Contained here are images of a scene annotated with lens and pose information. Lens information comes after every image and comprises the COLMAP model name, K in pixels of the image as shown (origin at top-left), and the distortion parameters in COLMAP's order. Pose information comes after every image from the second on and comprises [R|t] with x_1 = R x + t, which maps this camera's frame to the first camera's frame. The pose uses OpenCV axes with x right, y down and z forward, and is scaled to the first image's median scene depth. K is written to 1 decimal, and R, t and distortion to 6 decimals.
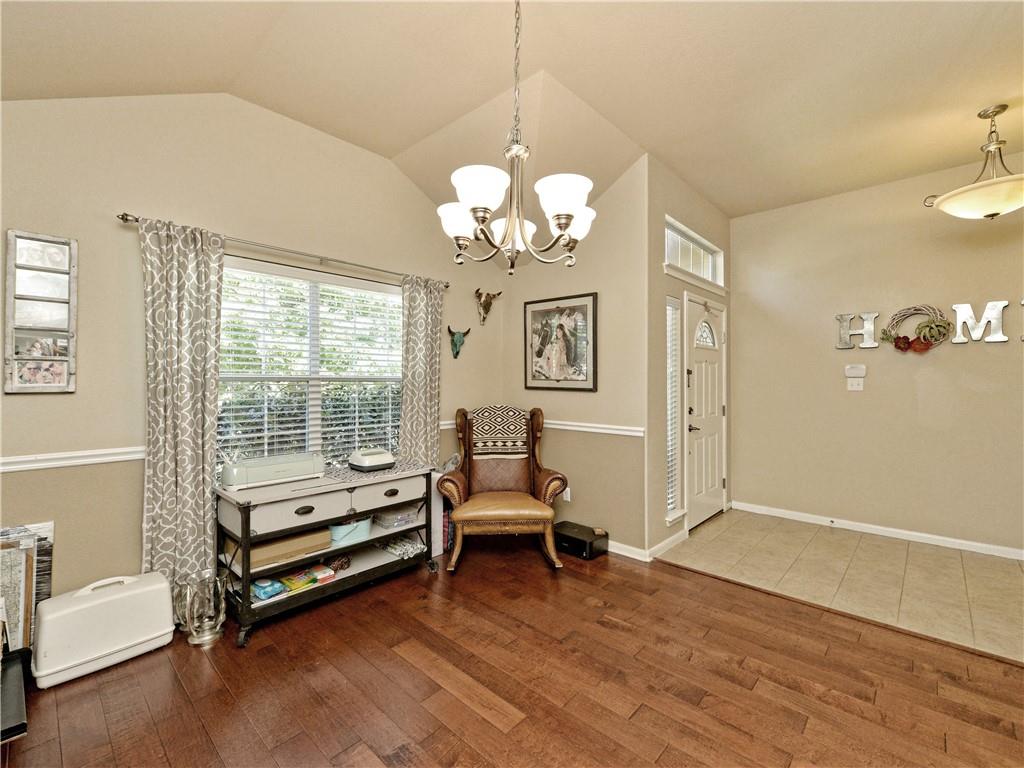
lens RADIAL K [[448.4, 0, 515.8], [0, 448.4, 378.7], [0, 0, 1]] dist [0.004146, -0.000933]
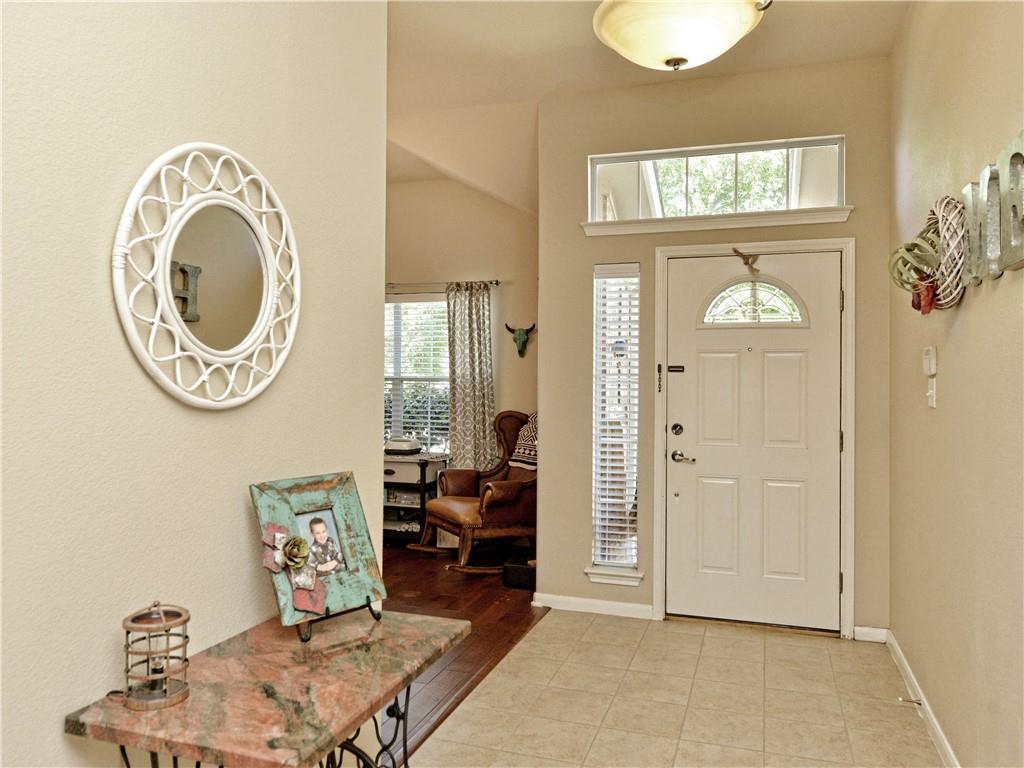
lens RADIAL K [[752.0, 0, 514.5], [0, 752.0, 380.0], [0, 0, 1]] dist [0.015143, 0.000578]
pose [[0.405456, -0.001522, -0.914113, 1.840907], [-0.004091, 0.999986, -0.003479, 0.011528], [0.914105, 0.005150, 0.405444, 0.533374]]
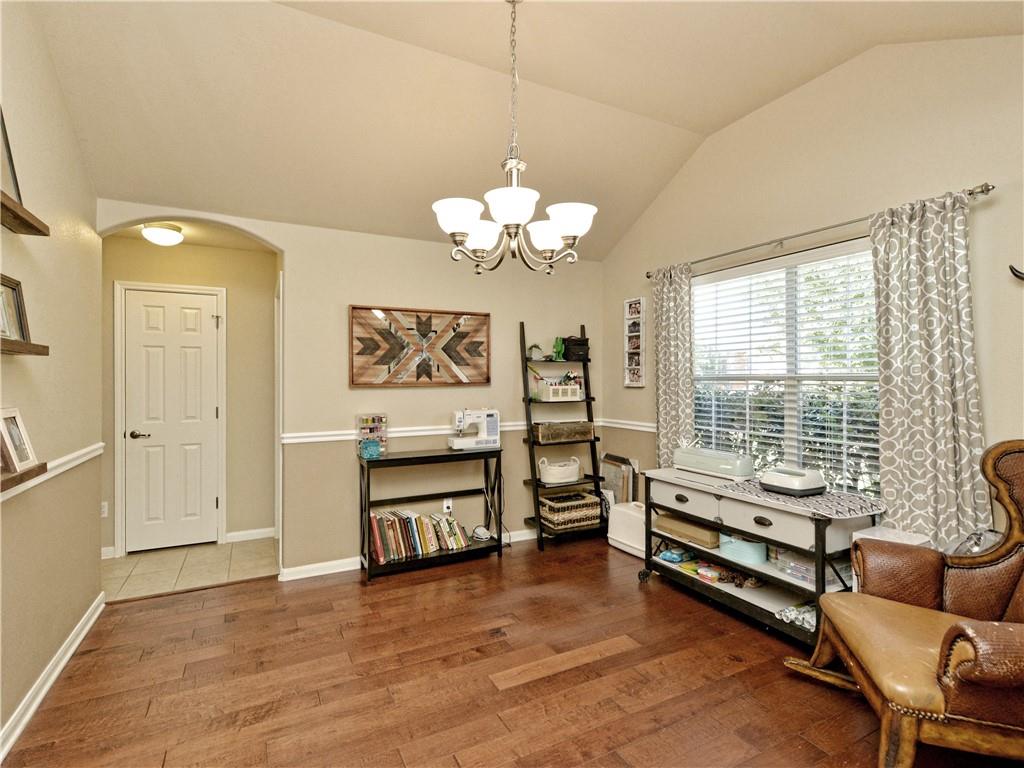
lens RADIAL K [[506.9, 0, 513.0], [0, 506.9, 380.7], [0, 0, 1]] dist [0.001562, -0.001219]
pose [[-0.351182, -0.002228, -0.936305, 0.771156], [0.003905, 0.999985, -0.003844, 0.009327], [0.936299, -0.005006, -0.351168, 0.977793]]
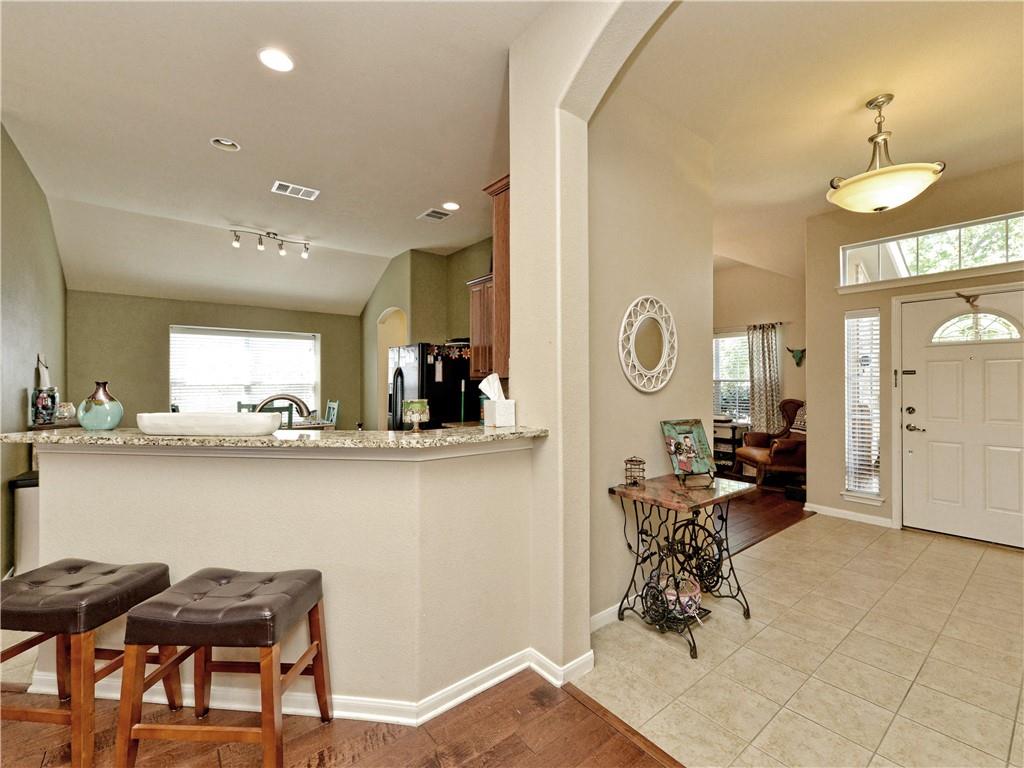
lens RADIAL K [[448.4, 0, 515.8], [0, 448.4, 382.4], [0, 0, 1]] dist [0.004146, -0.000933]
pose [[-0.155177, -0.003215, -0.987881, 2.213546], [0.005037, 0.999979, -0.004045, 0.014038], [0.987874, -0.005604, -0.155157, 0.422875]]
